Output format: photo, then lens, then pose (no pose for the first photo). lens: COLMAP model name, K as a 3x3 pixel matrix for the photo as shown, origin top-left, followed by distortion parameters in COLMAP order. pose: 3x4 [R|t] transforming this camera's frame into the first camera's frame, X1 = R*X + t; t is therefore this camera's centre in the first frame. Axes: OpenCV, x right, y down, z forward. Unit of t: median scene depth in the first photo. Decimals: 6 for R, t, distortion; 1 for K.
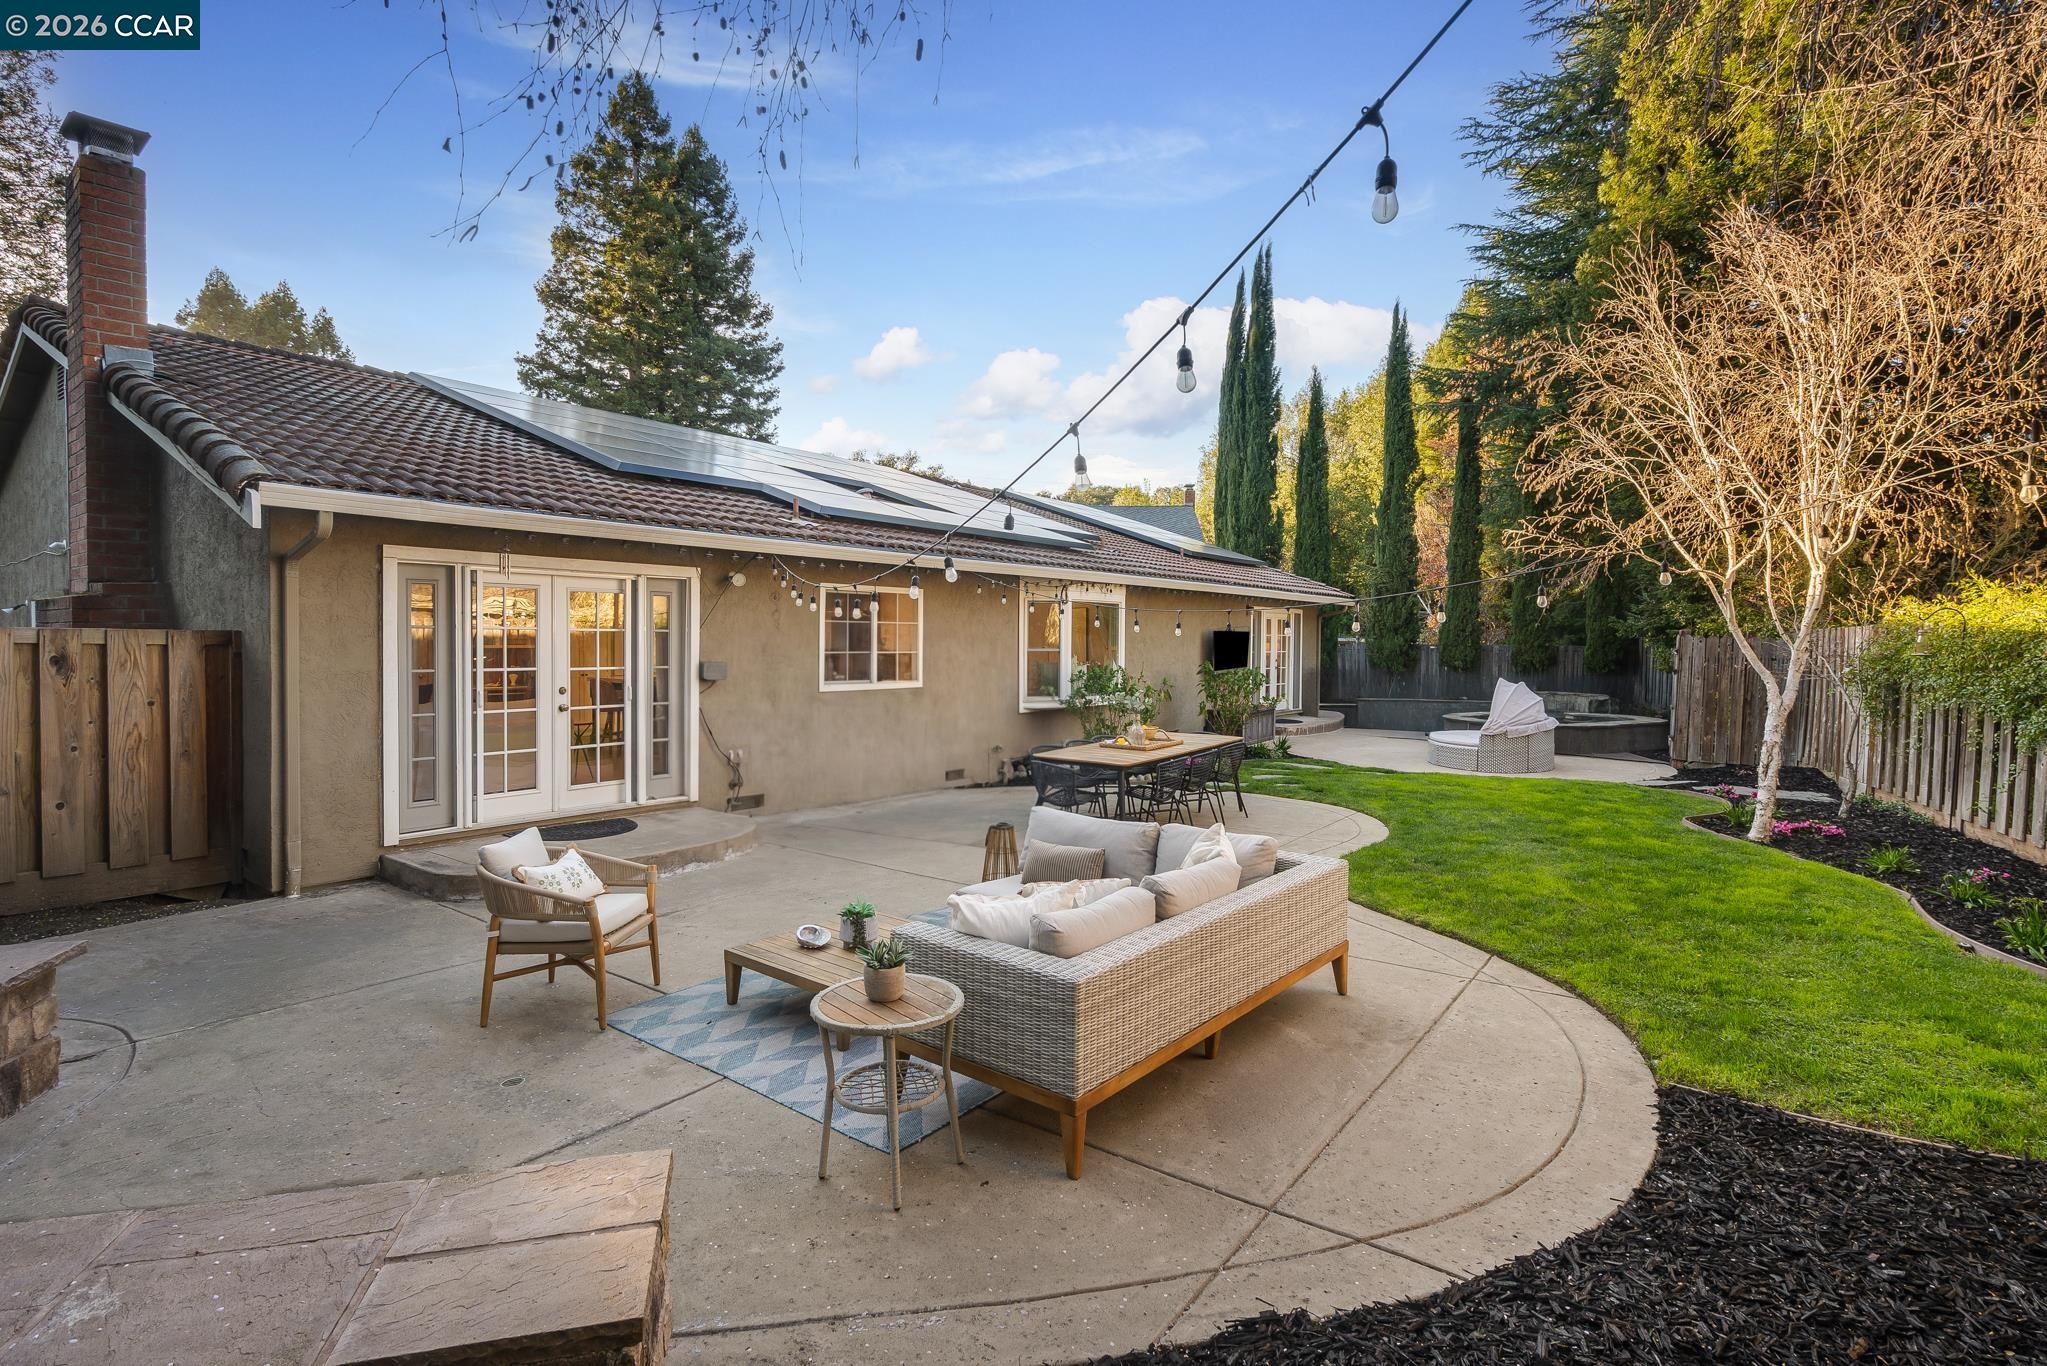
lens RADIAL K [[978.0, 0, 1031.2], [0, 978.0, 656.5], [0, 0, 1]] dist [-0.002540, 0.002166]
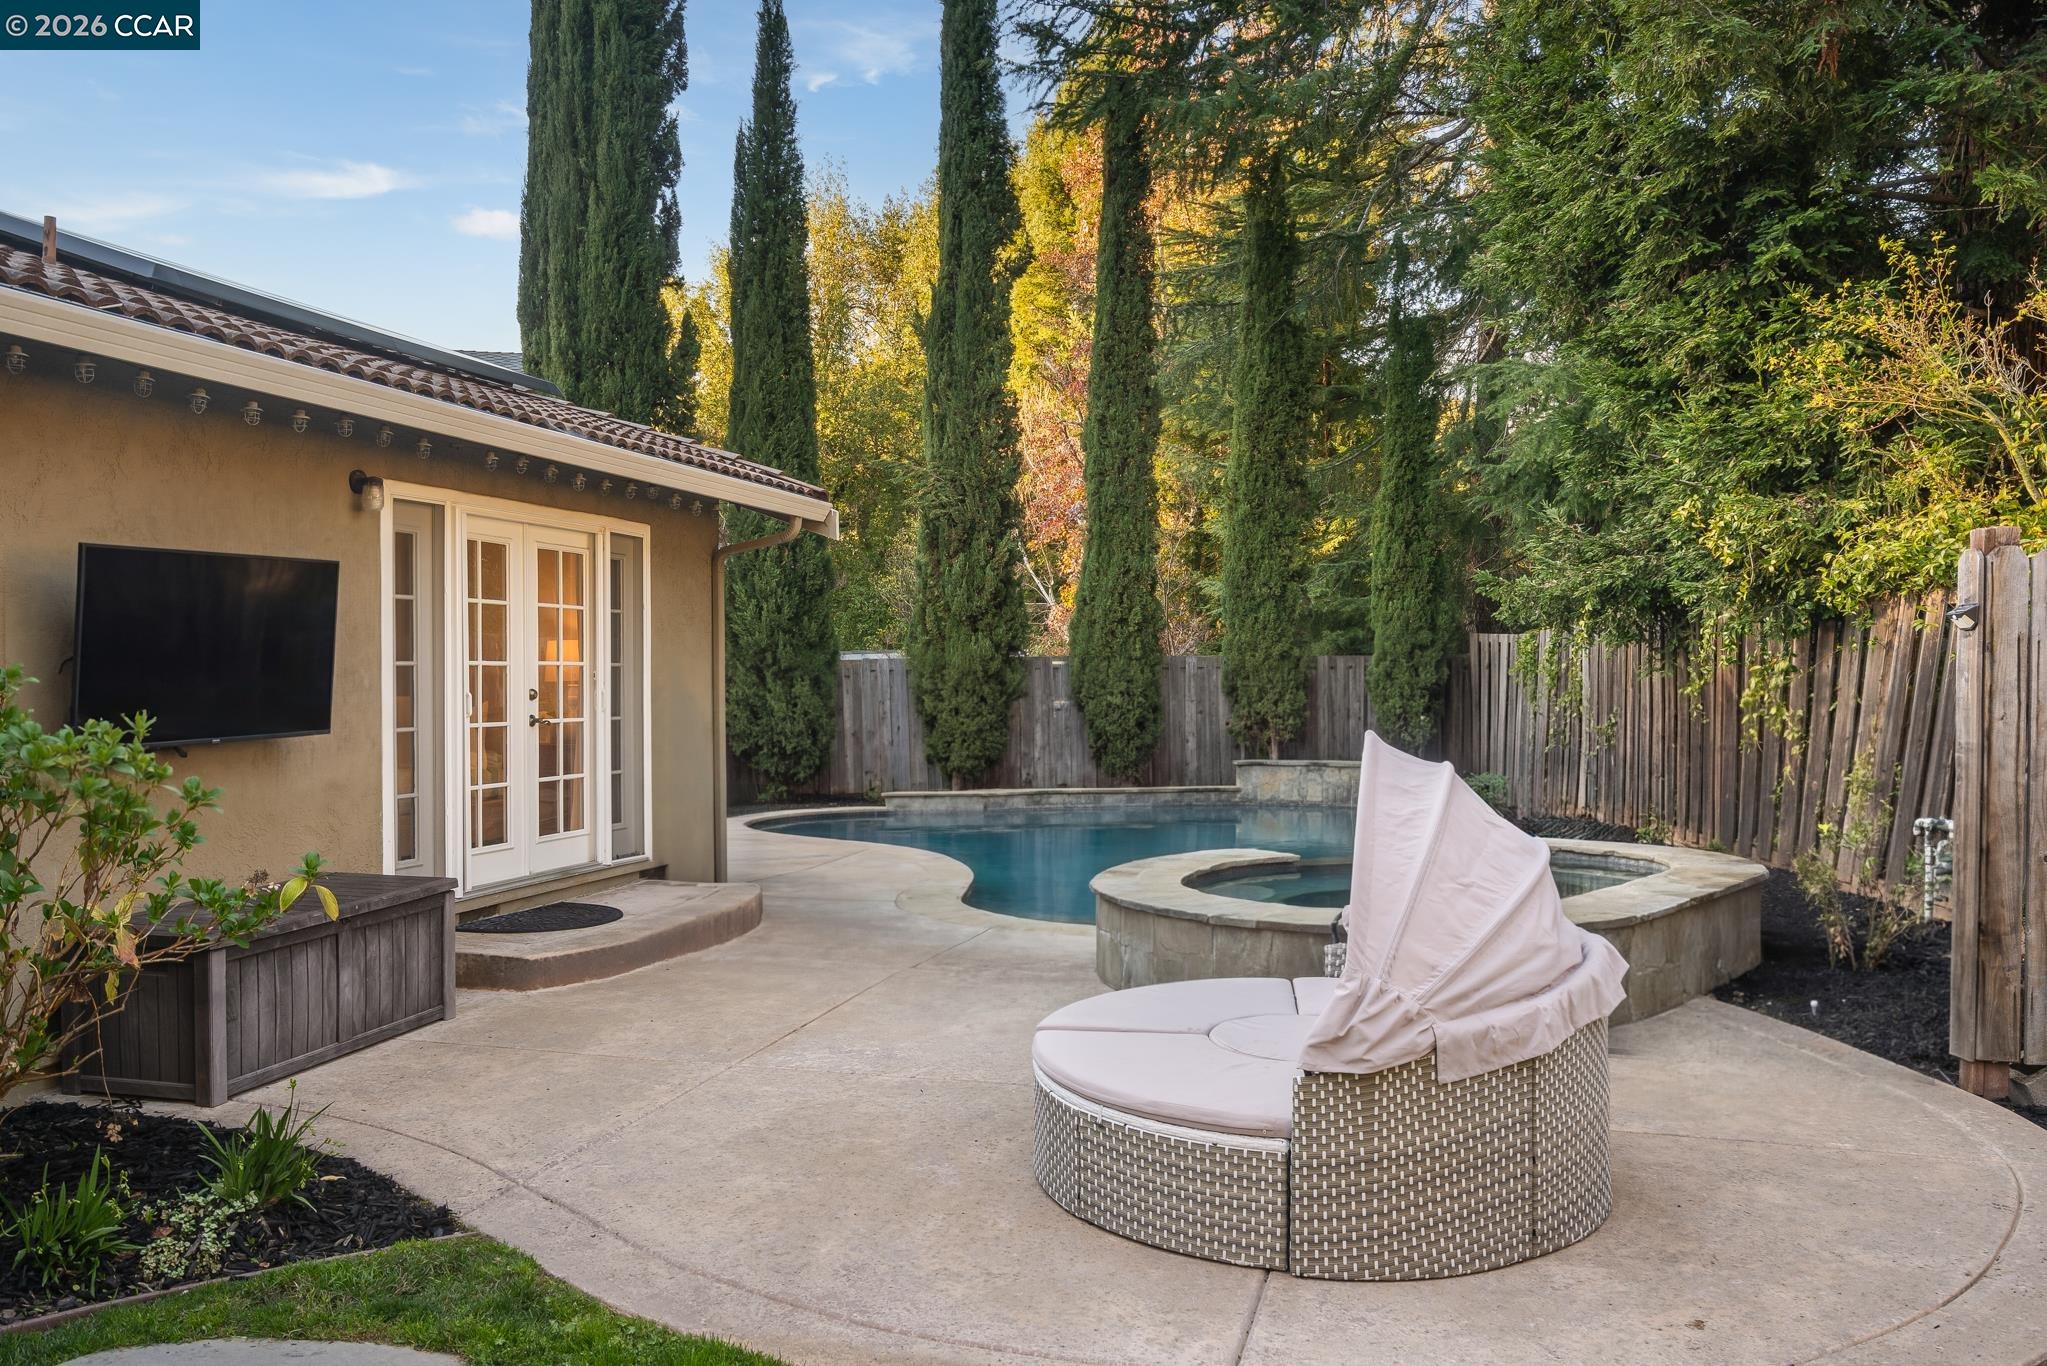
lens RADIAL K [[1644.4, 0, 1021.0], [0, 1644.4, 693.5], [0, 0, 1]] dist [0.000409, 0.004163]
pose [[0.931904, -0.016717, 0.362319, 0.205538], [0.018618, 0.999825, -0.001756, 0.007297], [-0.362226, 0.008382, 0.932052, 0.508368]]
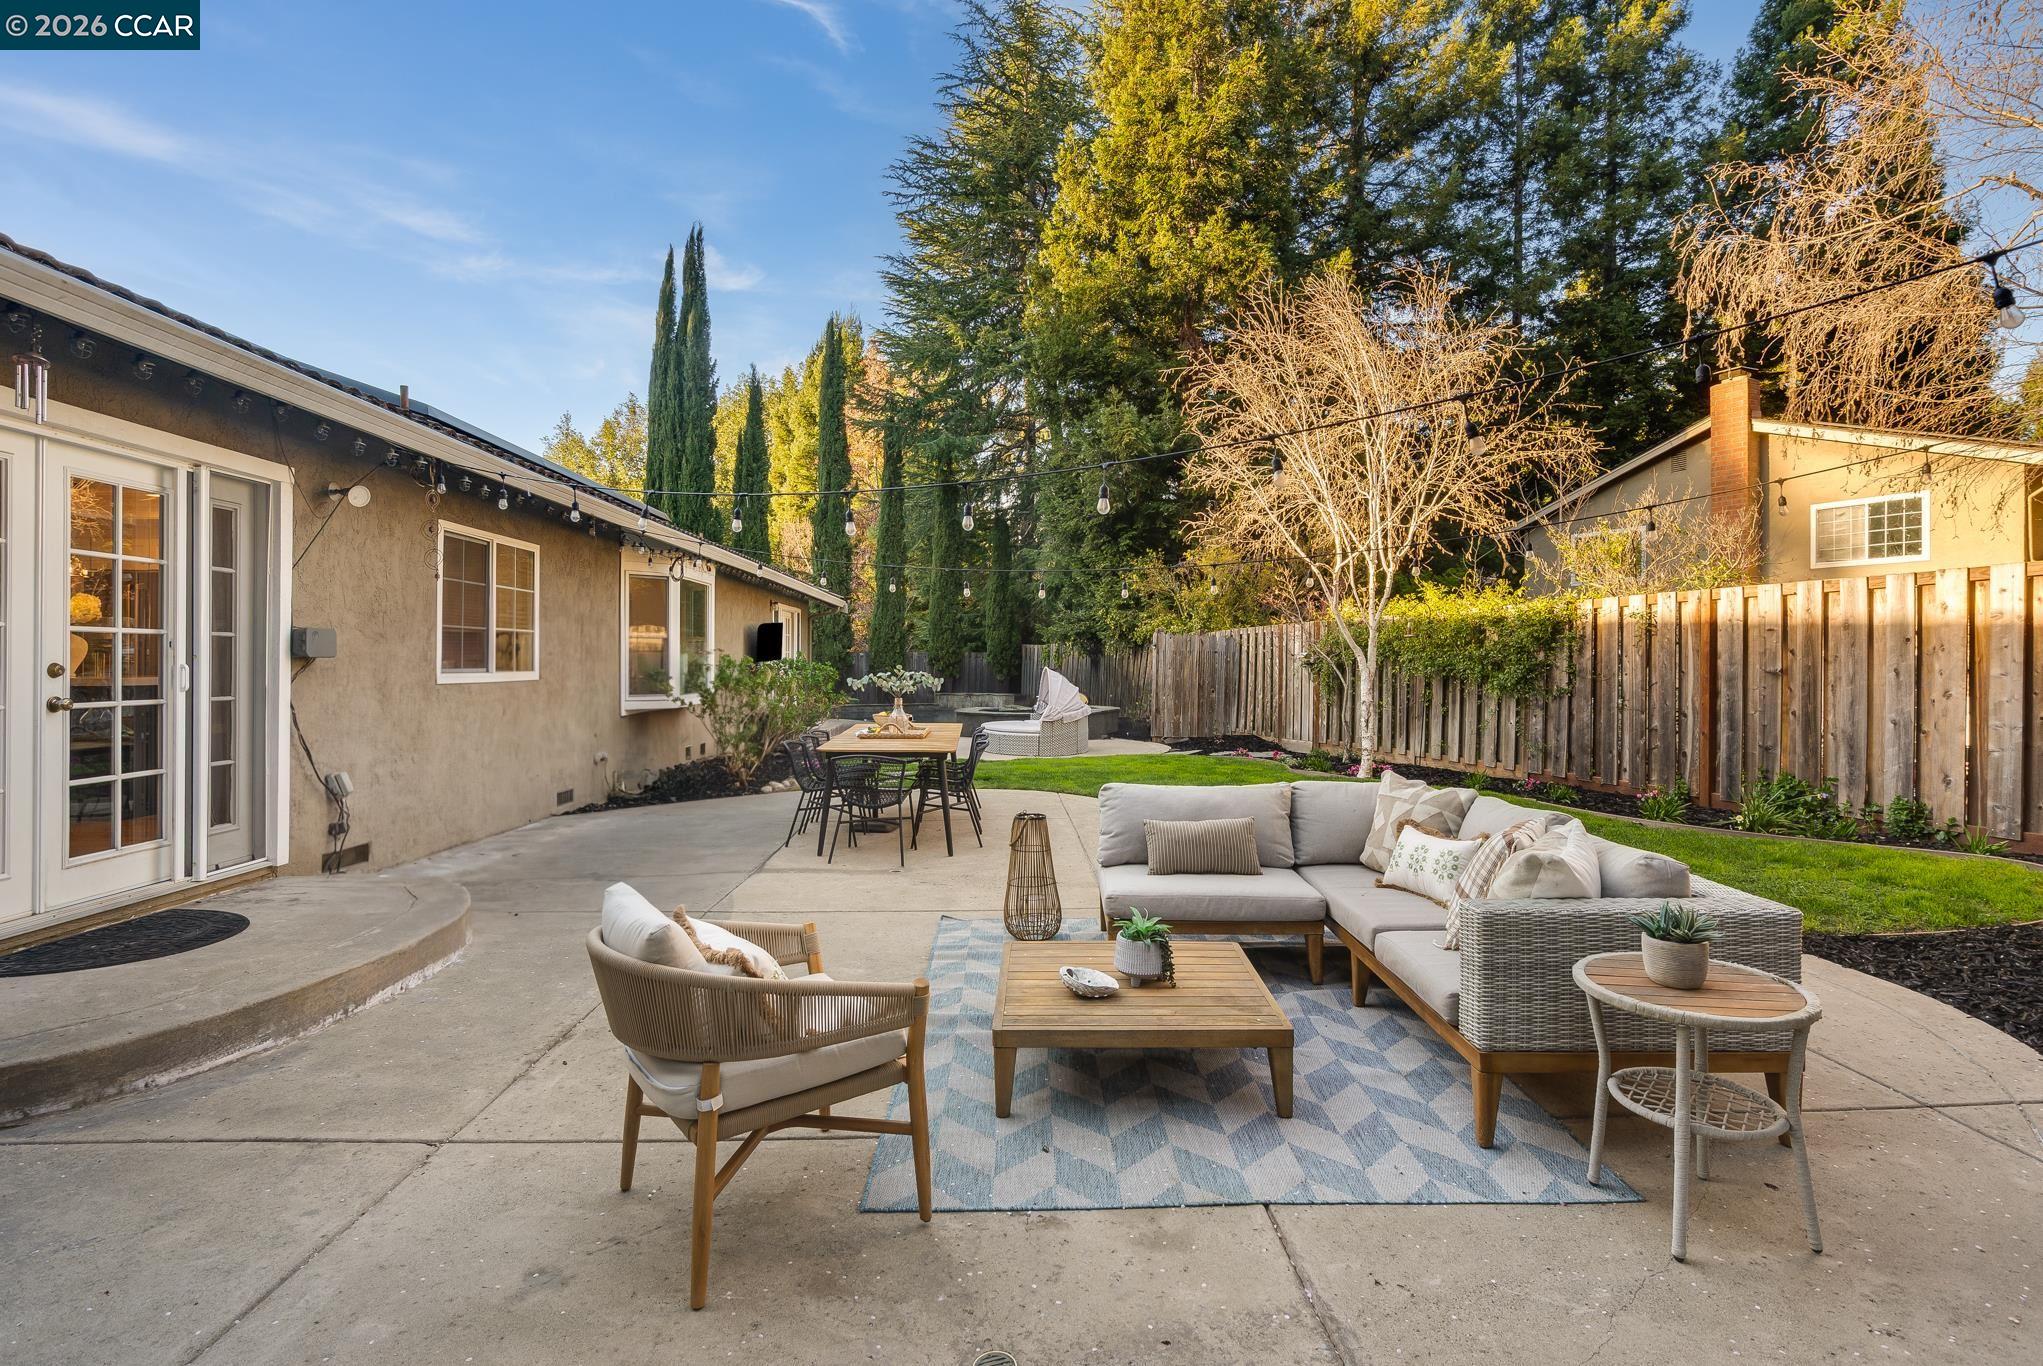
lens RADIAL K [[976.1, 0, 1022.5], [0, 976.1, 665.8], [0, 0, 1]] dist [-0.002540, 0.002166]
pose [[0.780032, -0.007399, 0.625696, -0.163272], [0.013856, 0.999889, -0.005450, 0.017005], [-0.625587, 0.012921, 0.780048, 0.119771]]
